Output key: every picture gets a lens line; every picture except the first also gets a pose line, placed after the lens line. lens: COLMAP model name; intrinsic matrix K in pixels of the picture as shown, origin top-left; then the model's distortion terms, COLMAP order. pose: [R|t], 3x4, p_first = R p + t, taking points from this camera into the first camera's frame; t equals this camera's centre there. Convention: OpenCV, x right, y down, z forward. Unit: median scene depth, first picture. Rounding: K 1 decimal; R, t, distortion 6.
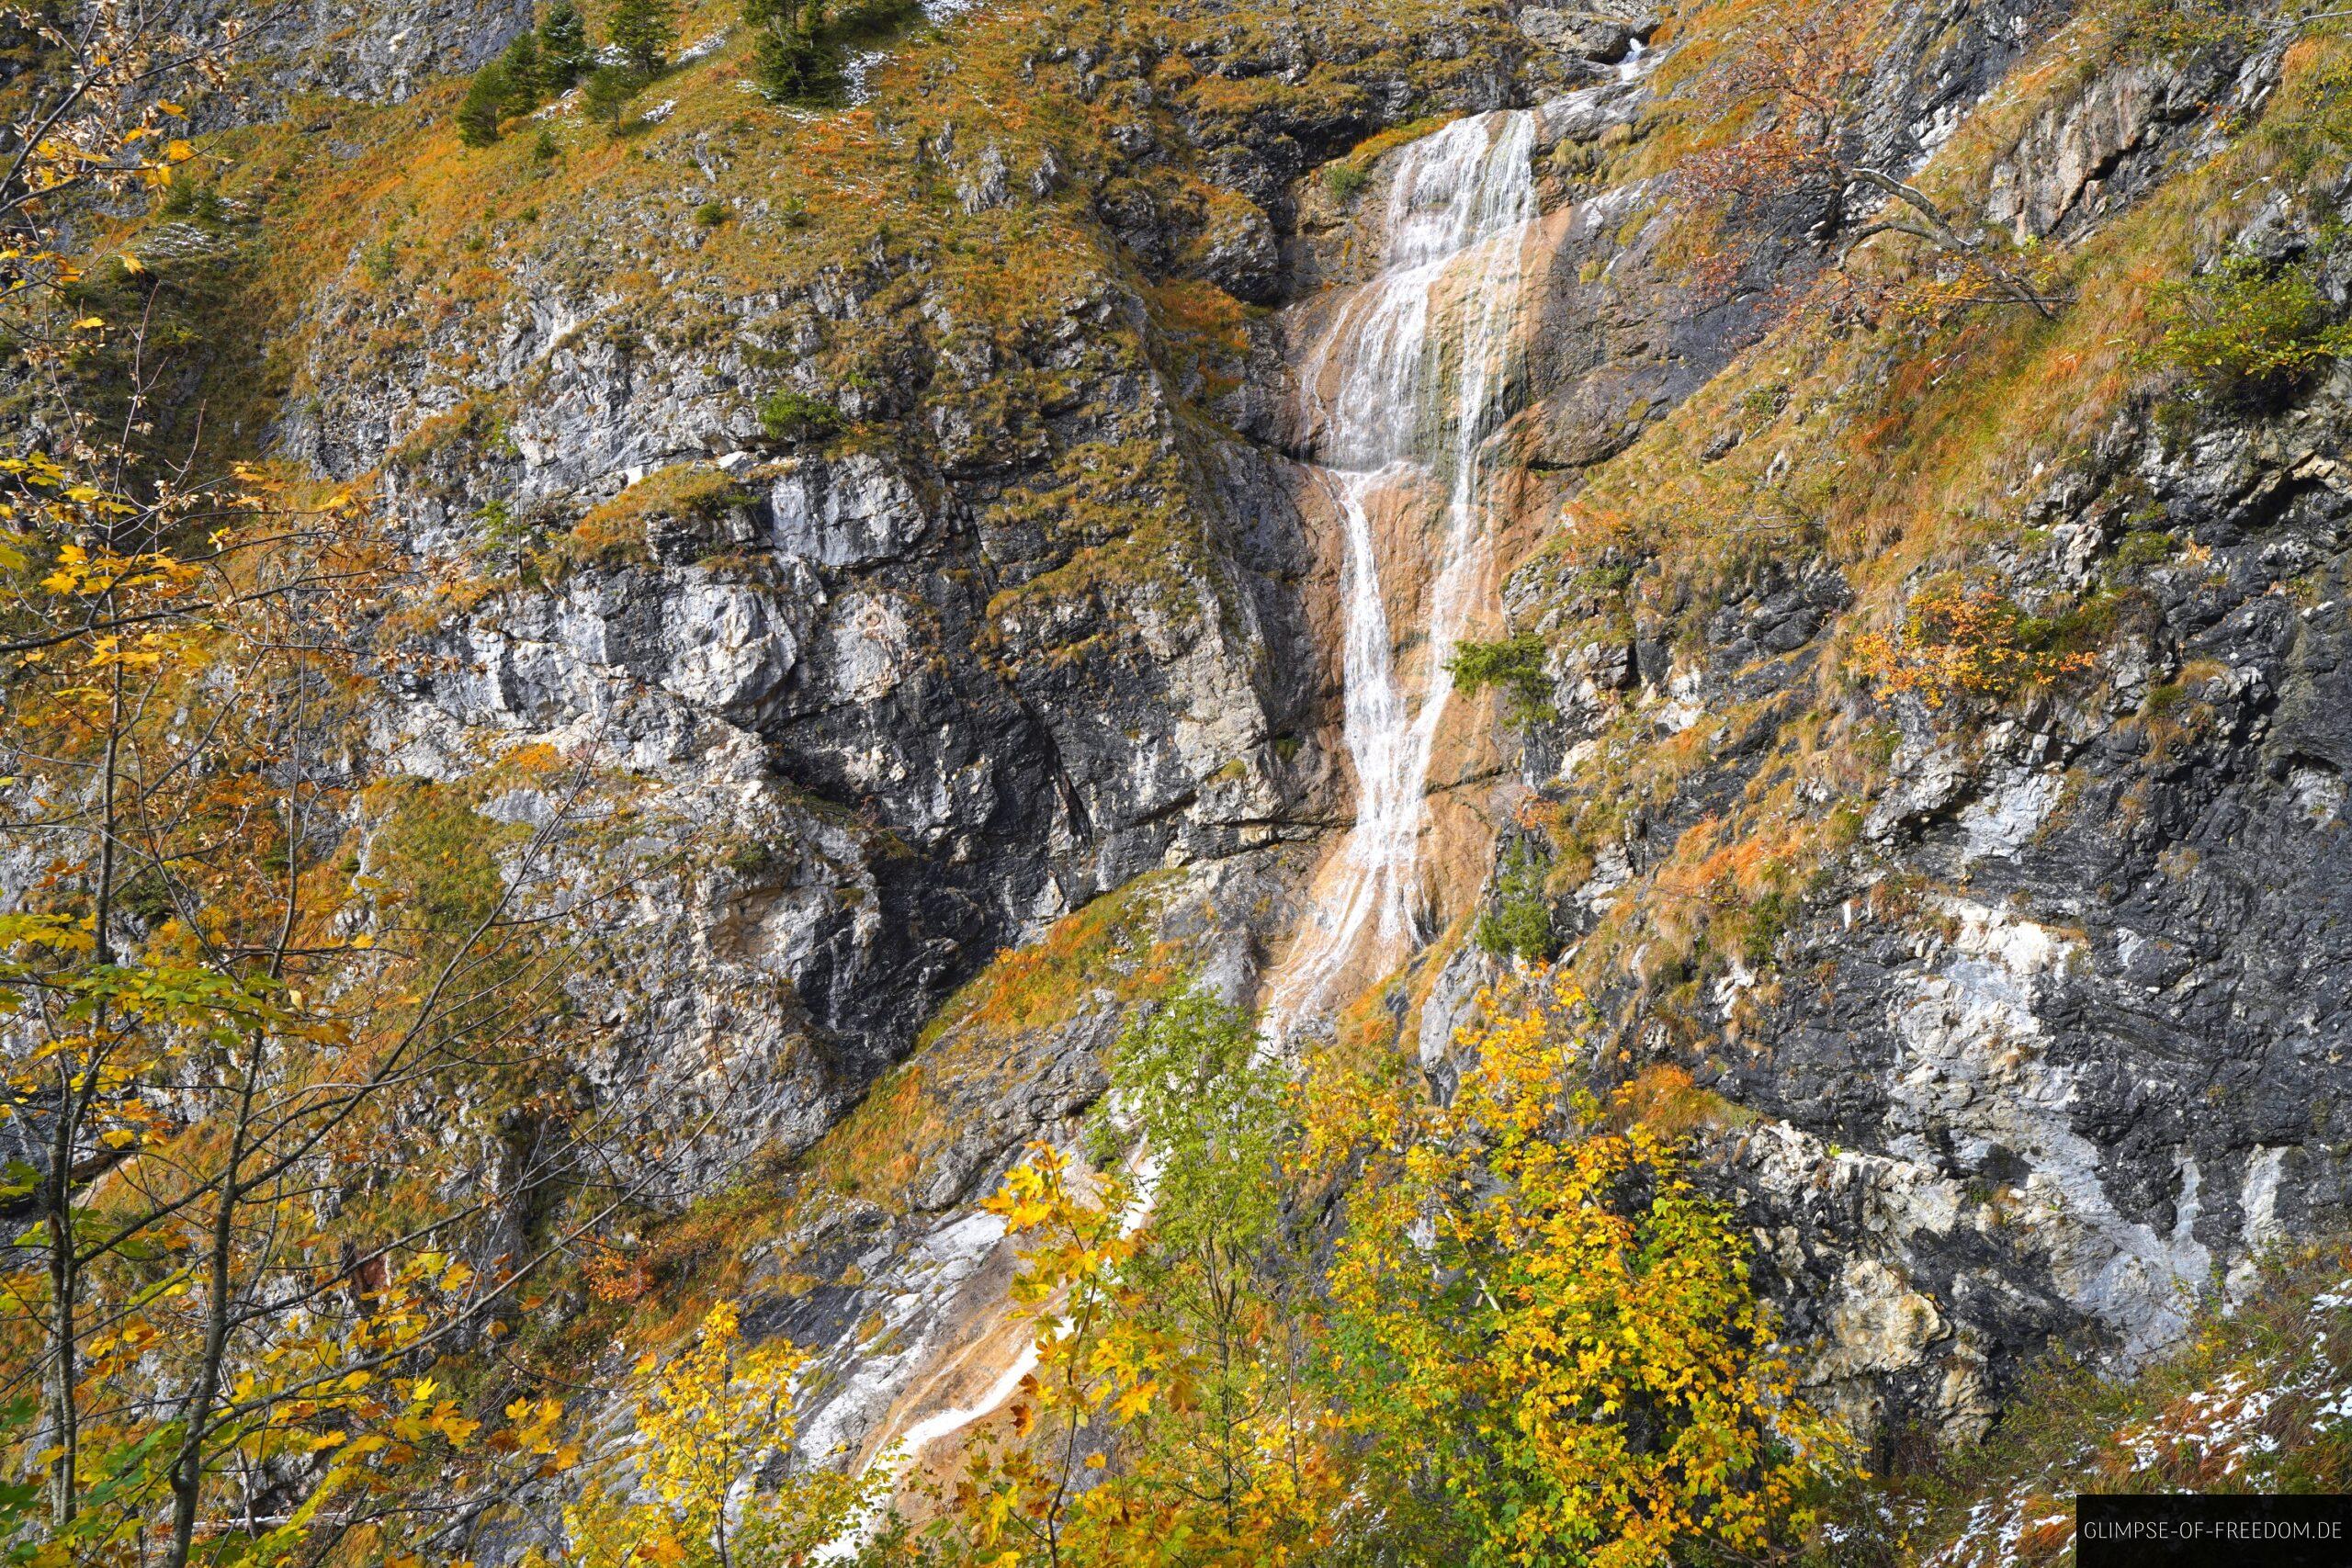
lens RADIAL K [[1609.7, 0, 1166.5], [0, 1609.7, 781.5], [0, 0, 1]] dist [0.005784, -0.006394]
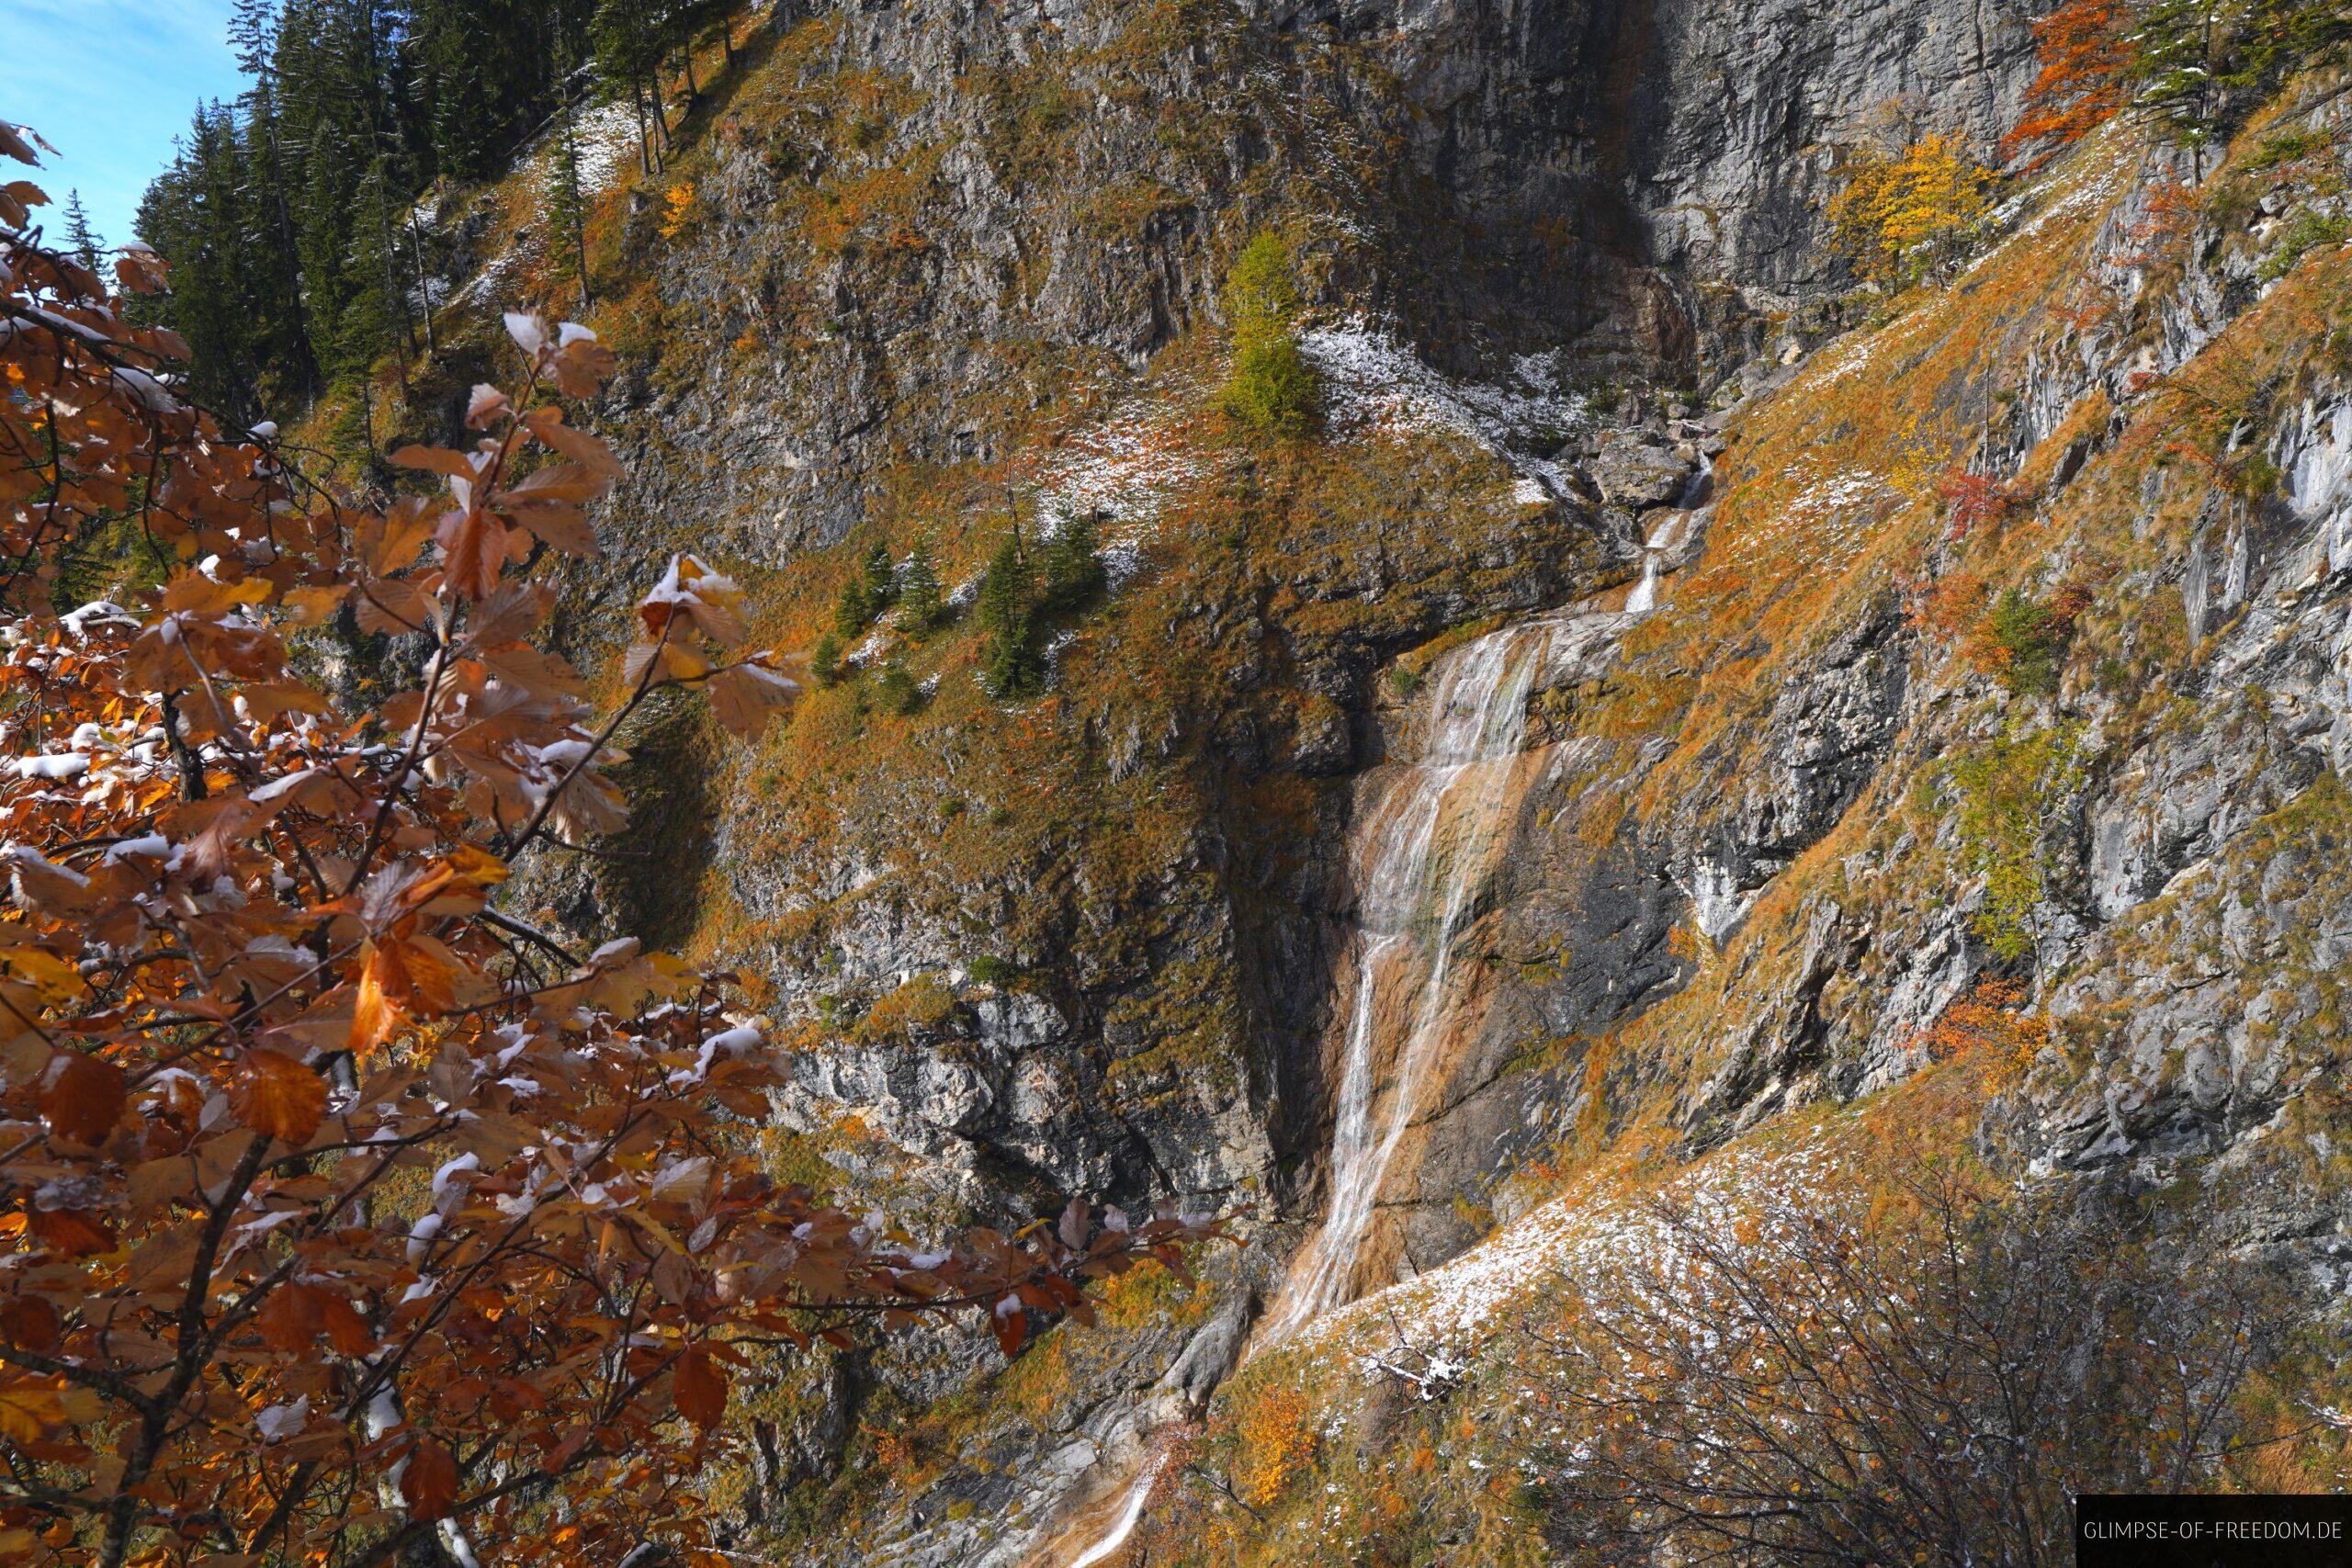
lens RADIAL K [[1609.7, 0, 1174.3], [0, 1609.7, 778.7], [0, 0, 1]] dist [0.005784, -0.006394]
pose [[0.970393, 0.056464, -0.234837, 0.318709], [-0.015155, 0.984609, 0.174113, -0.679287], [0.241054, -0.165399, 0.956314, -0.491872]]
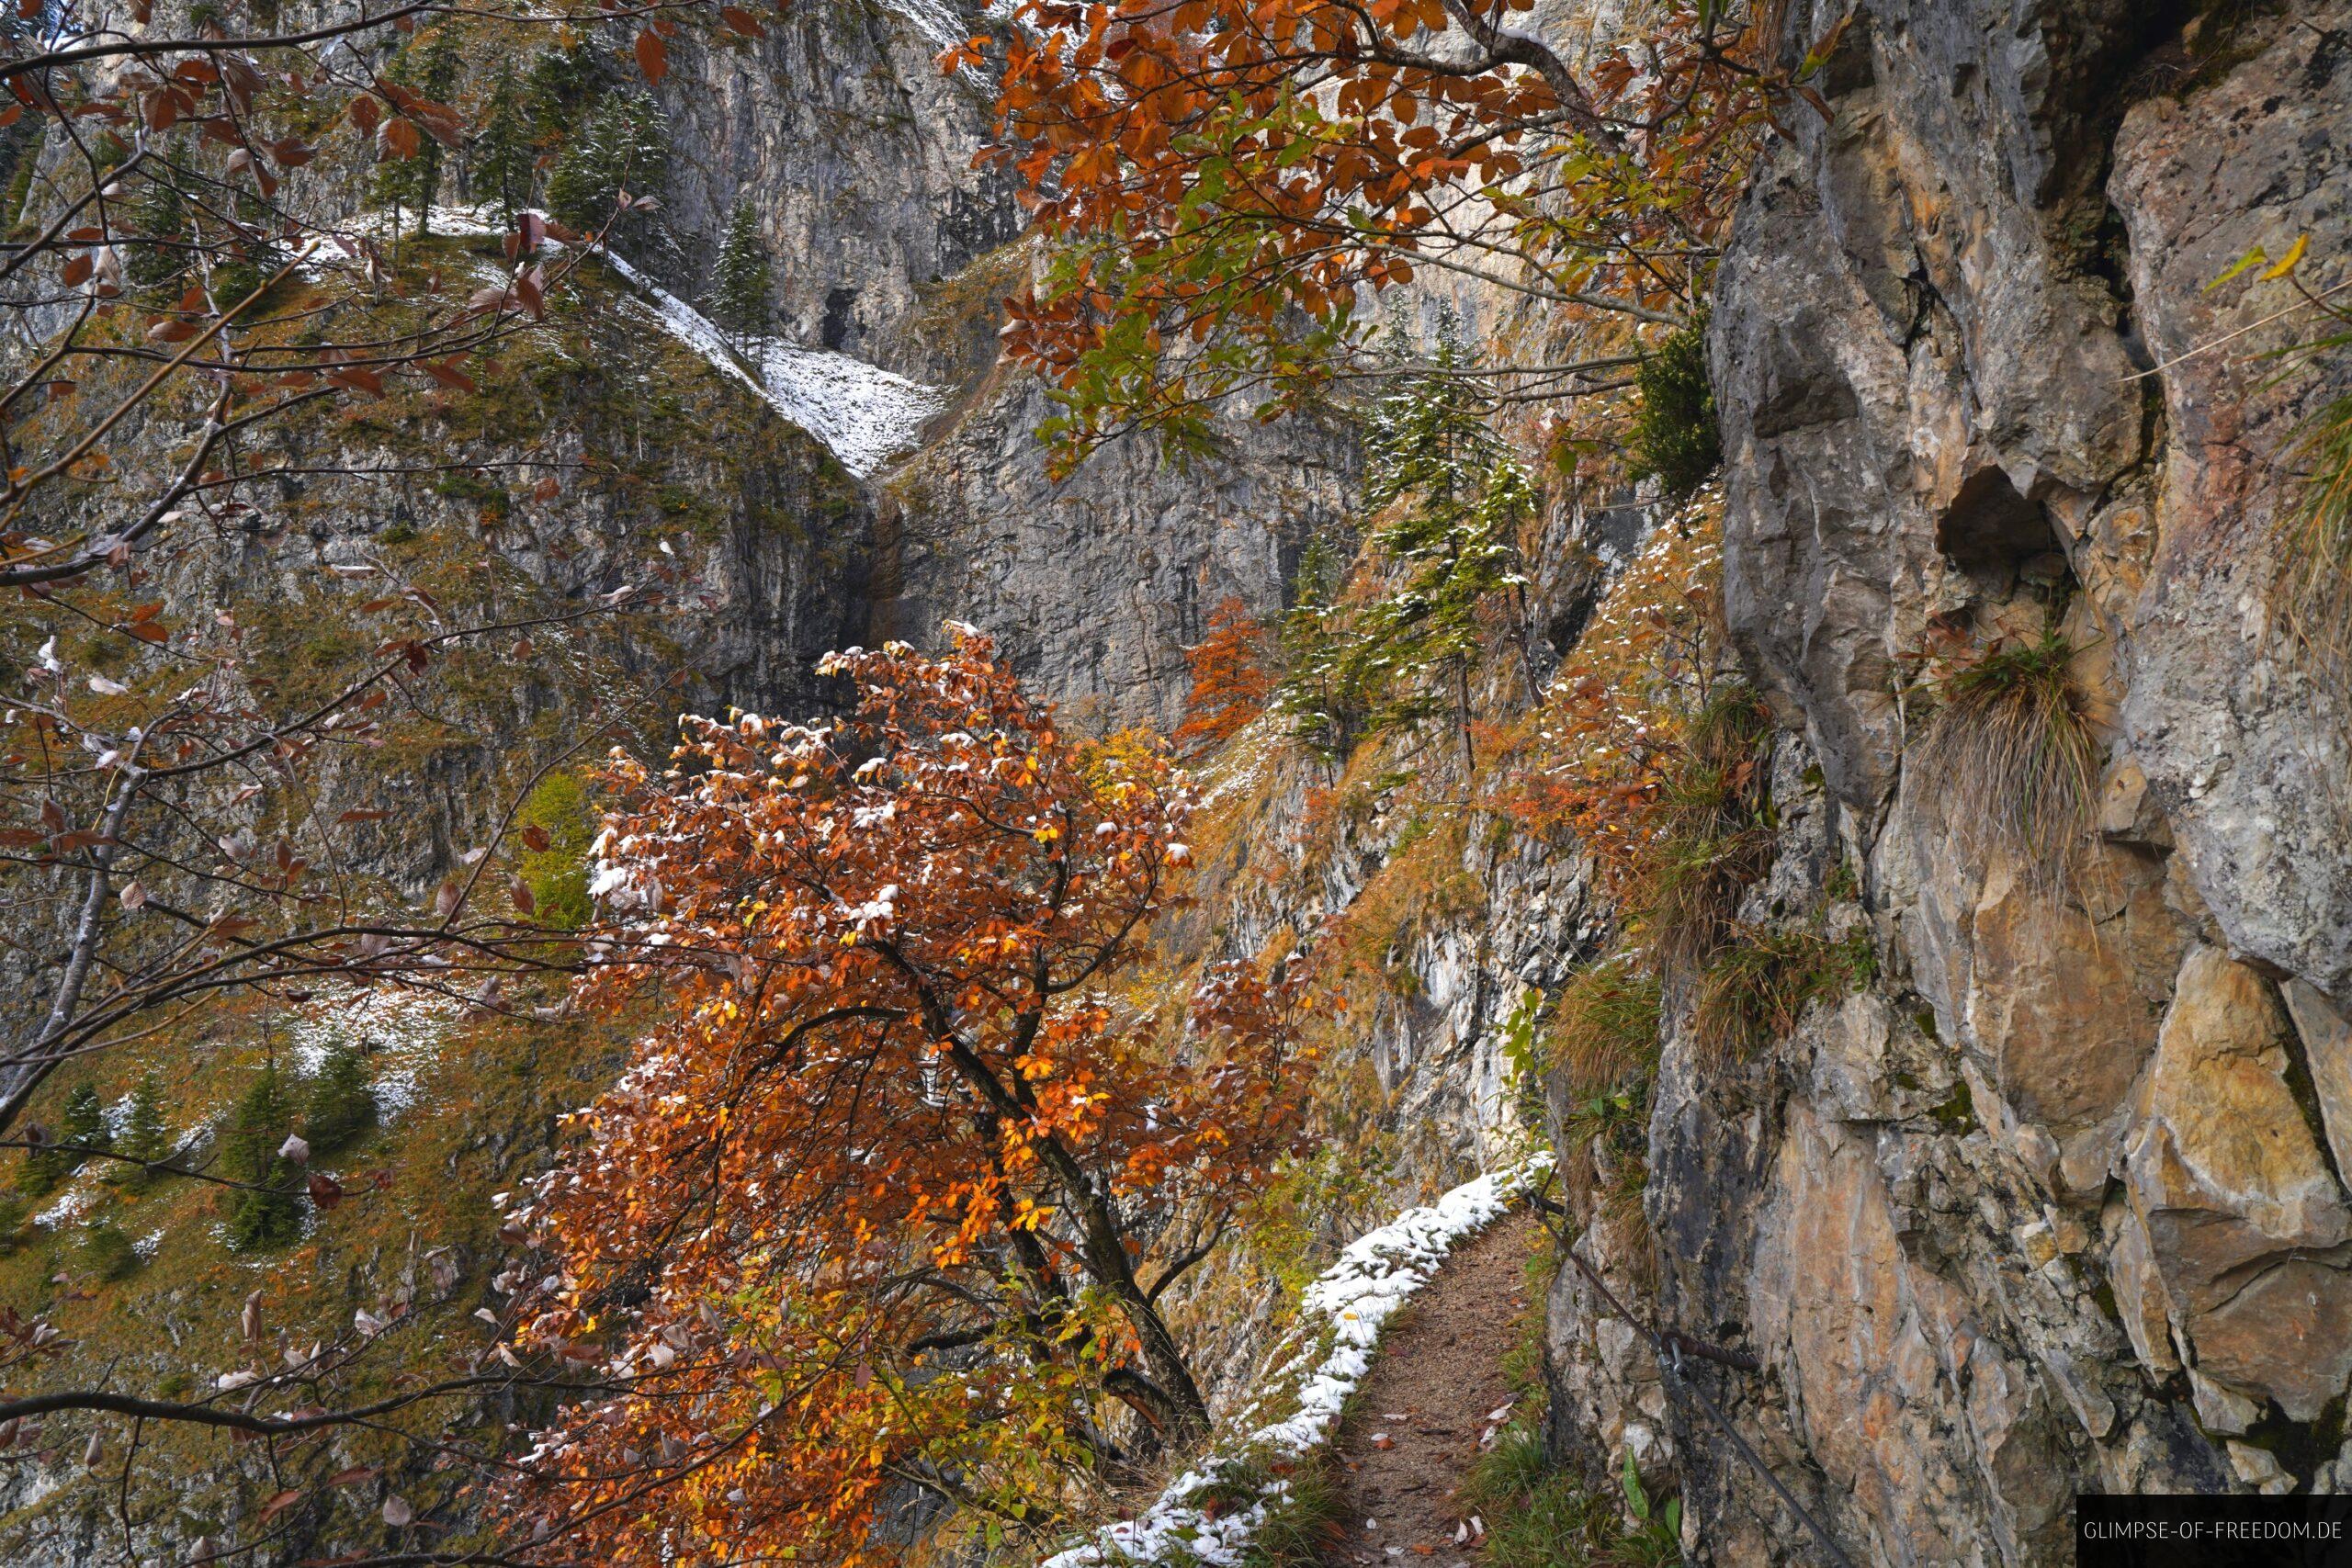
lens RADIAL K [[1609.7, 0, 1174.1], [0, 1609.7, 777.9], [0, 0, 1]] dist [0.005784, -0.006394]
pose [[0.975144, 0.029137, 0.219650, 0.247987], [0.005090, 0.988109, -0.153673, -0.669210], [-0.221516, 0.150972, 0.963399, -0.633726]]
